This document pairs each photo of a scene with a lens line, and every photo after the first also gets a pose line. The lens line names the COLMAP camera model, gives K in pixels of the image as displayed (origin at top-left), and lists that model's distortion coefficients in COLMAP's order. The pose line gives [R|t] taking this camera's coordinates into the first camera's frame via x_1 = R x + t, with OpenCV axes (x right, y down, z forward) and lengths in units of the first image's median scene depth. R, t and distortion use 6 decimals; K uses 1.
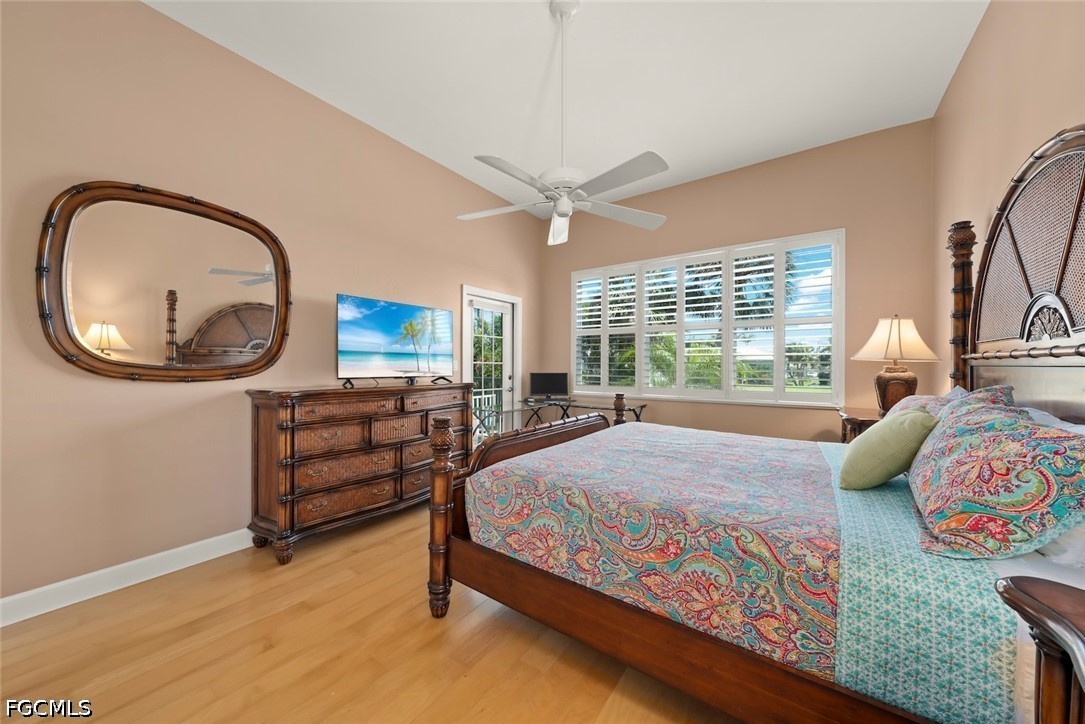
lens RADIAL K [[382.8, 0, 542.7], [0, 382.8, 367.0], [0, 0, 1]] dist [-0.000461, -0.000120]
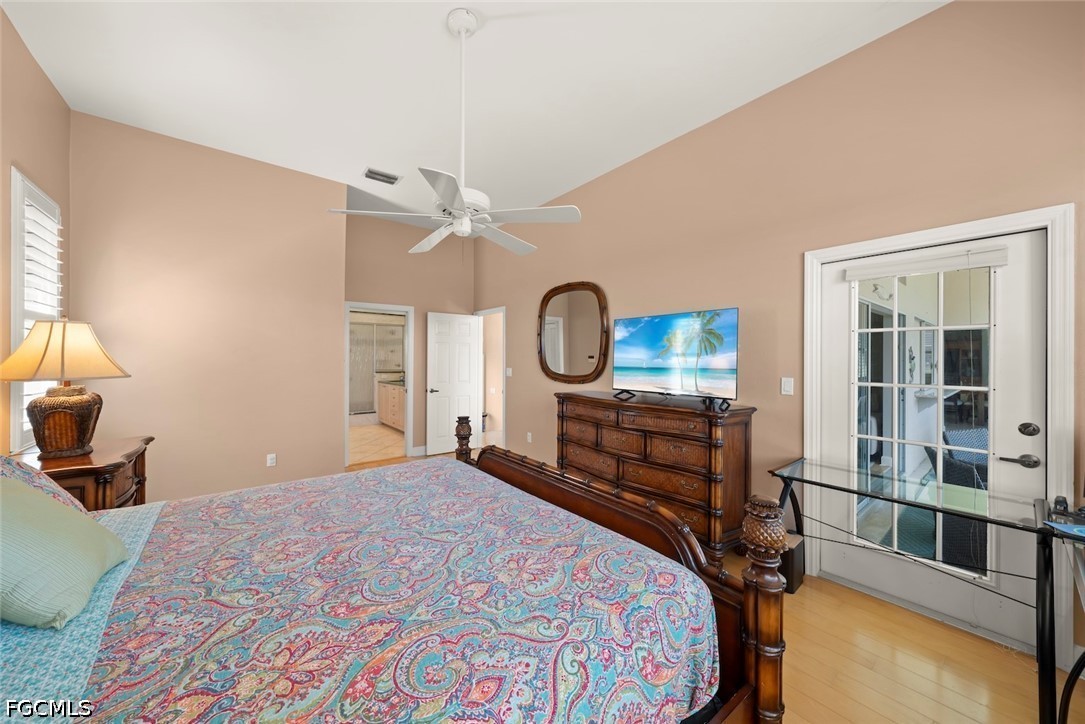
lens RADIAL K [[382.8, 0, 535.7], [0, 382.8, 360.3], [0, 0, 1]] dist [-0.000461, -0.000120]
pose [[-0.272061, -0.005170, -0.962266, 0.687754], [-0.016378, 0.999866, -0.000741, -0.053652], [0.962141, 0.015558, -0.272109, 1.063901]]
